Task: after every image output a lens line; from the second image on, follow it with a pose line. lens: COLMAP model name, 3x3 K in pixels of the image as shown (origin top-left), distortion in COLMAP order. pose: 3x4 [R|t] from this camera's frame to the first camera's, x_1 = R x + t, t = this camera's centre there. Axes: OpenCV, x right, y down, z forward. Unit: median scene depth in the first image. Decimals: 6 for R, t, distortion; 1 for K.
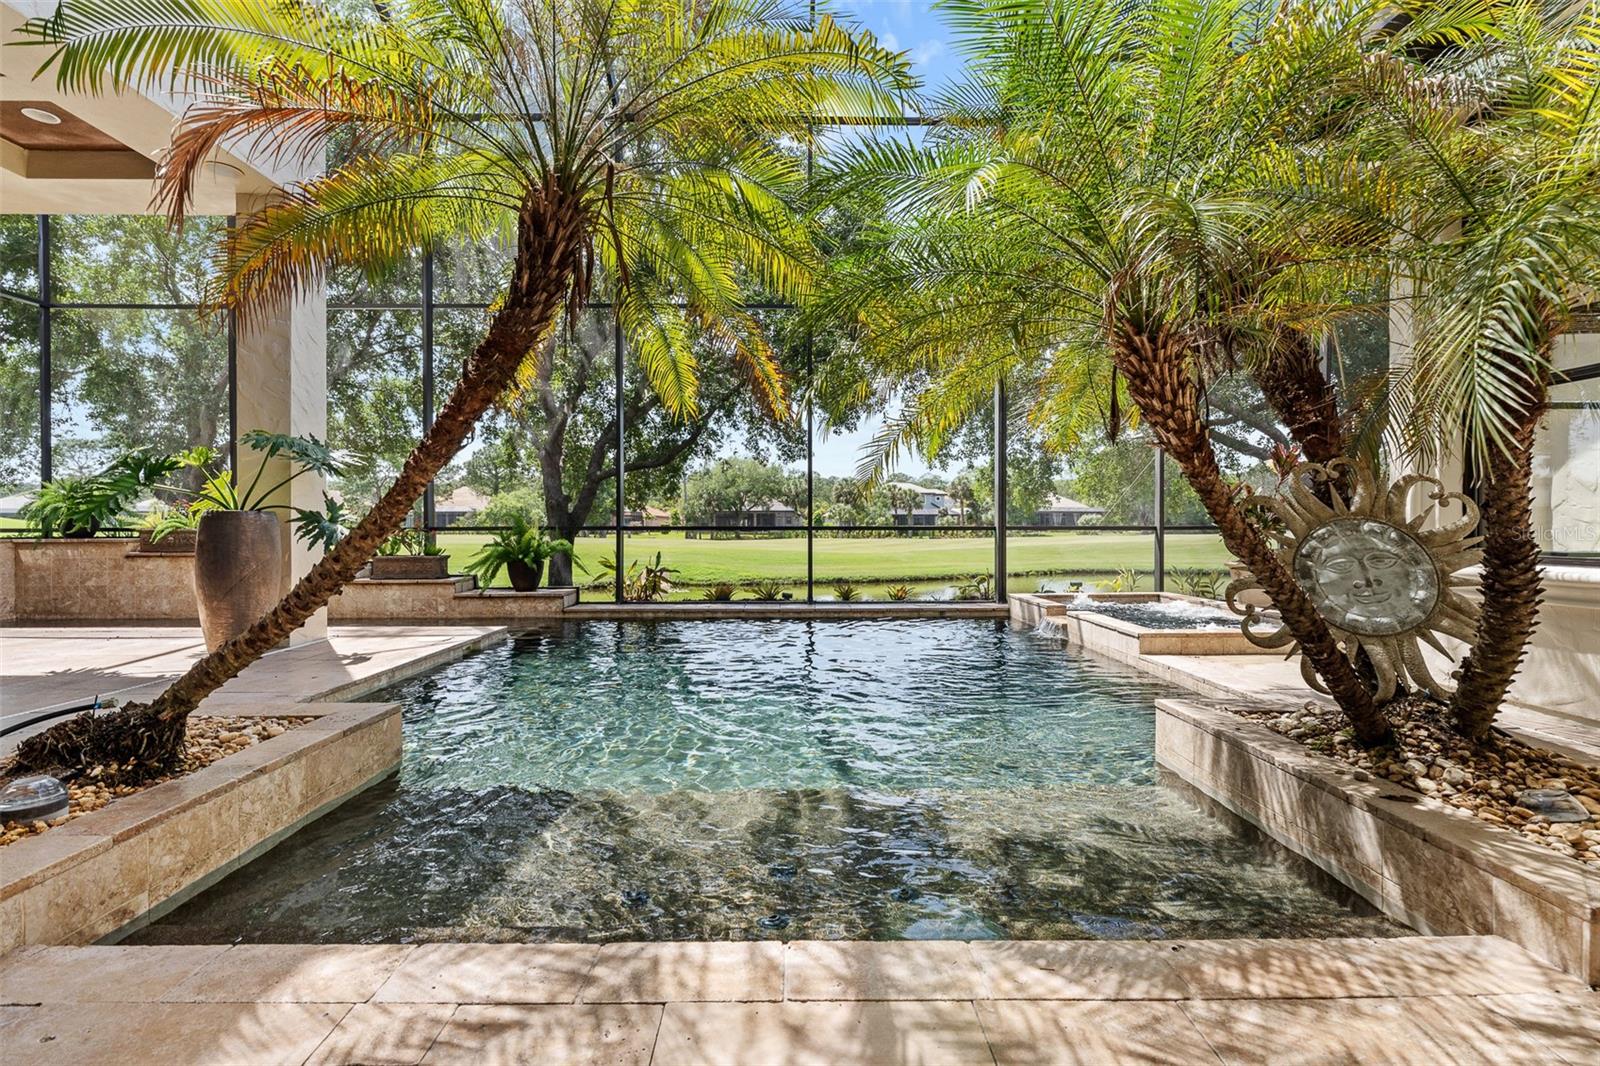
lens RADIAL K [[723.8, 0, 808.5], [0, 723.8, 528.3], [0, 0, 1]] dist [-0.002506, -0.000180]
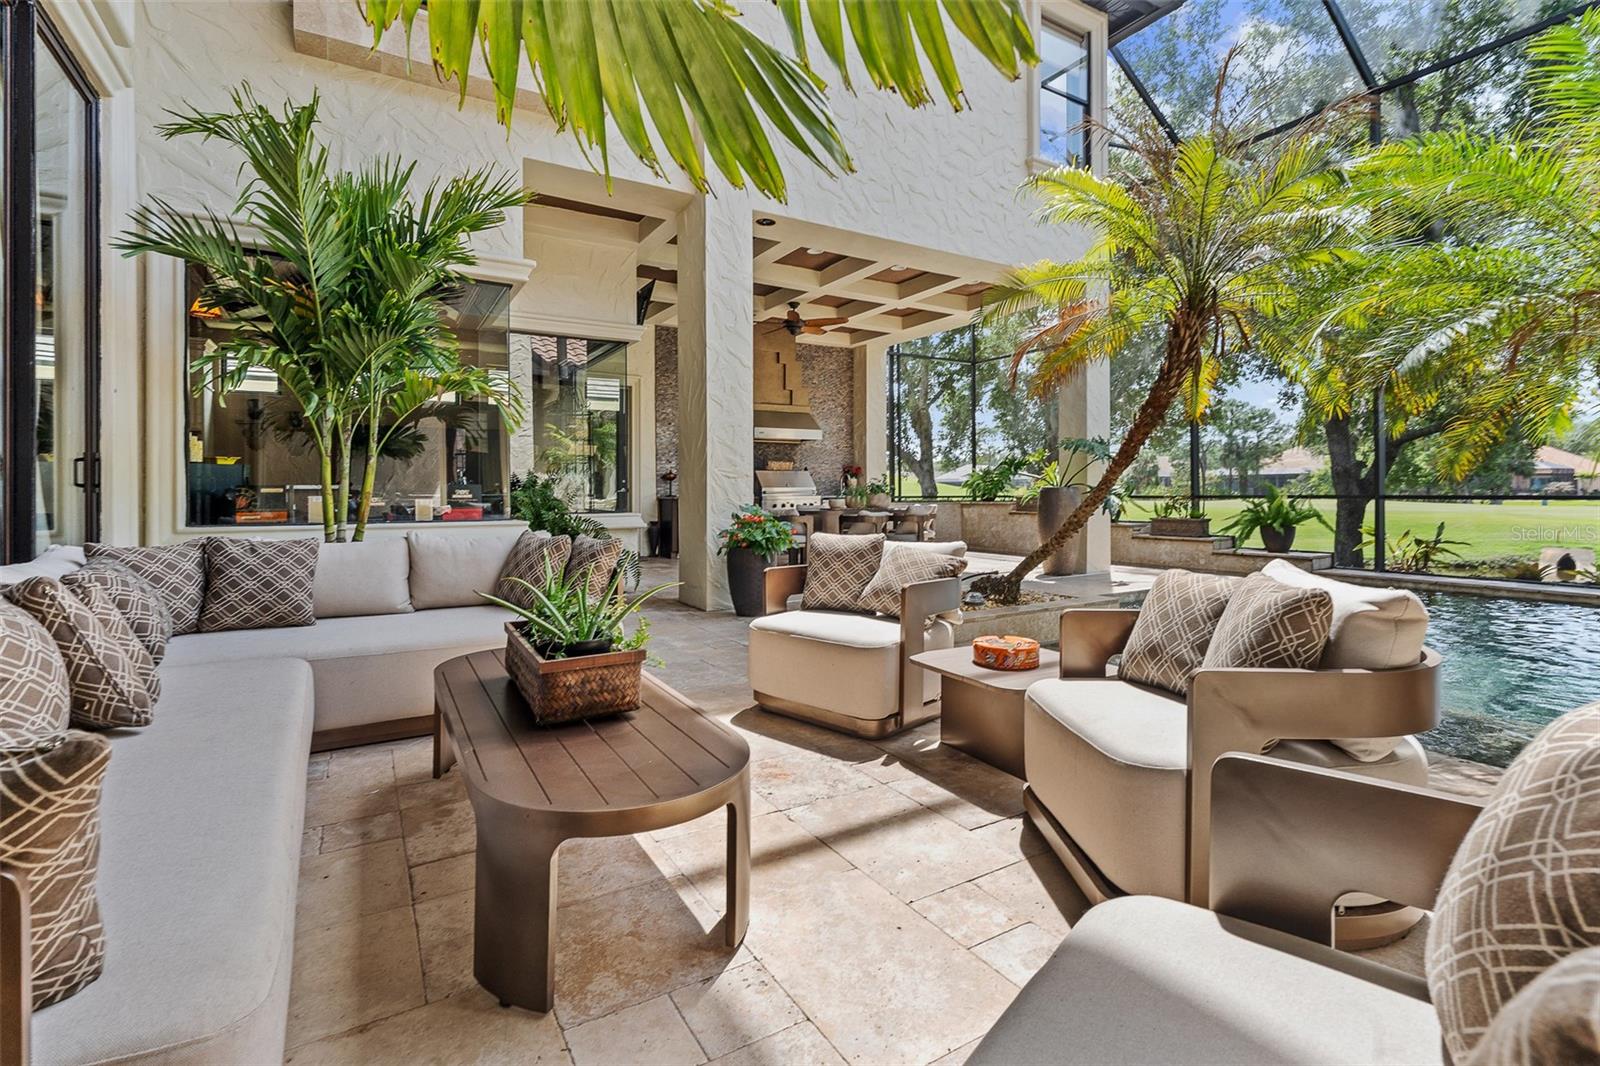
lens RADIAL K [[750.2, 0, 798.8], [0, 750.2, 502.7], [0, 0, 1]] dist [-0.000551, 0.000035]
pose [[0.507063, 0.011105, -0.861837, 0.248271], [0.001579, 0.999903, 0.013813, -0.008496], [0.861907, -0.008365, 0.506997, -0.243657]]
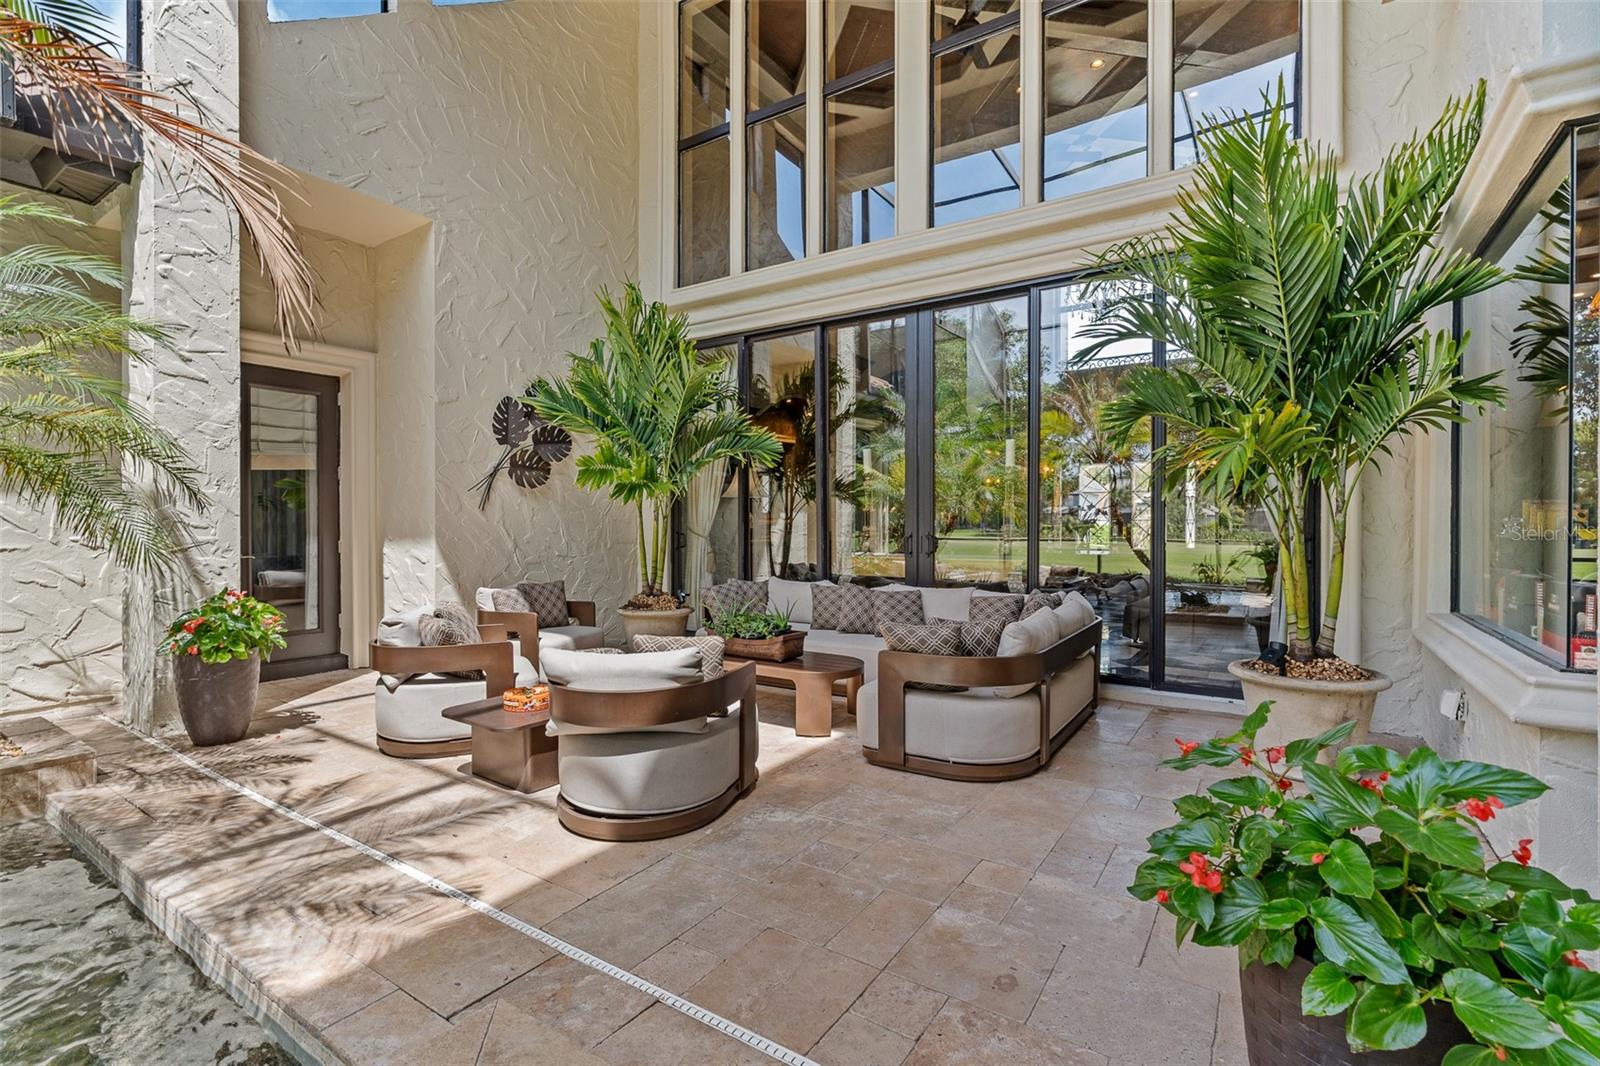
lens RADIAL K [[723.8, 0, 808.5], [0, 723.8, 528.3], [0, 0, 1]] dist [-0.002506, -0.000180]
pose [[-0.825529, -0.001702, 0.564358, -0.430379], [0.000019, 0.999995, 0.003043, -0.044260], [-0.564360, 0.002523, -0.825525, 0.313152]]
